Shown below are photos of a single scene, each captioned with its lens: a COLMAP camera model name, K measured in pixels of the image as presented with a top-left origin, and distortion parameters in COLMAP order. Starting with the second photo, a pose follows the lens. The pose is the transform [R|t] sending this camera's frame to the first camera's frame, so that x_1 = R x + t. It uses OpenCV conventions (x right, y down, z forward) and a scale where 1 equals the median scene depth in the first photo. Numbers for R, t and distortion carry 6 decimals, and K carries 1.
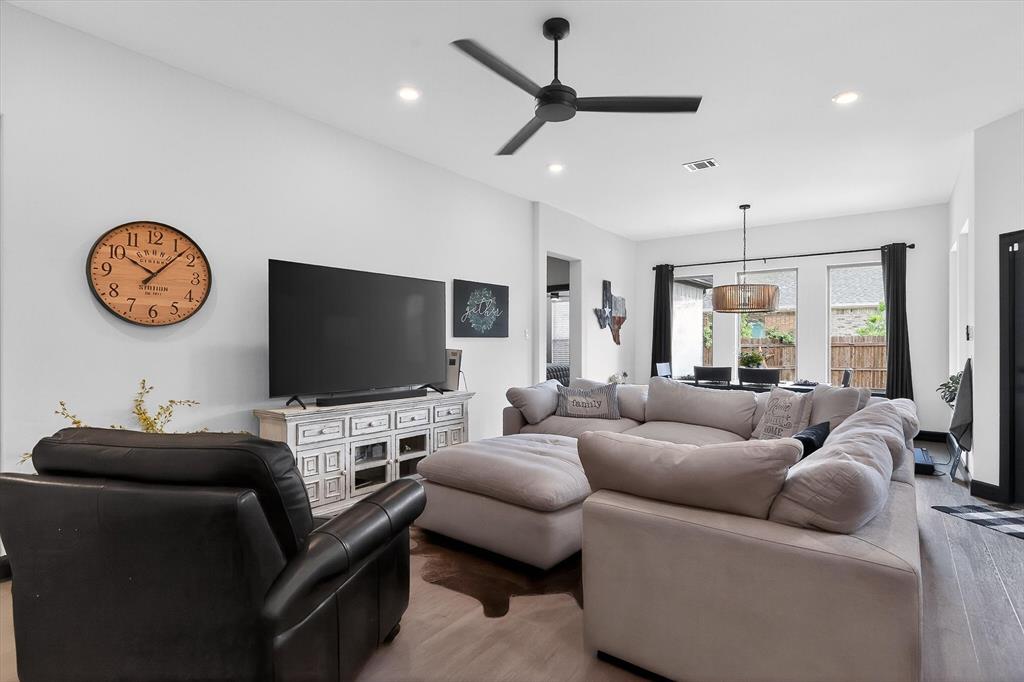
lens RADIAL K [[519.2, 0, 512.3], [0, 519.2, 346.4], [0, 0, 1]] dist [0.006503, 0.000390]
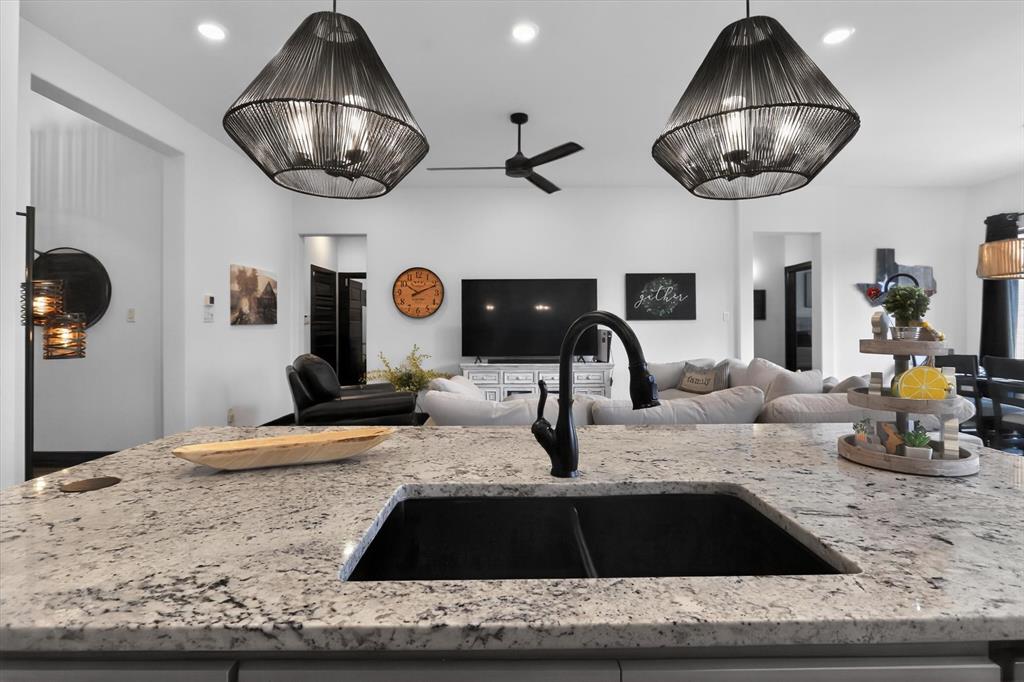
lens RADIAL K [[519.2, 0, 514.2], [0, 519.2, 332.8], [0, 0, 1]] dist [0.006503, 0.000390]
pose [[0.609672, 0.005074, -0.792637, 0.766778], [-0.000104, 0.999980, 0.006321, 0.004390], [0.792654, -0.003771, 0.609661, 0.035914]]
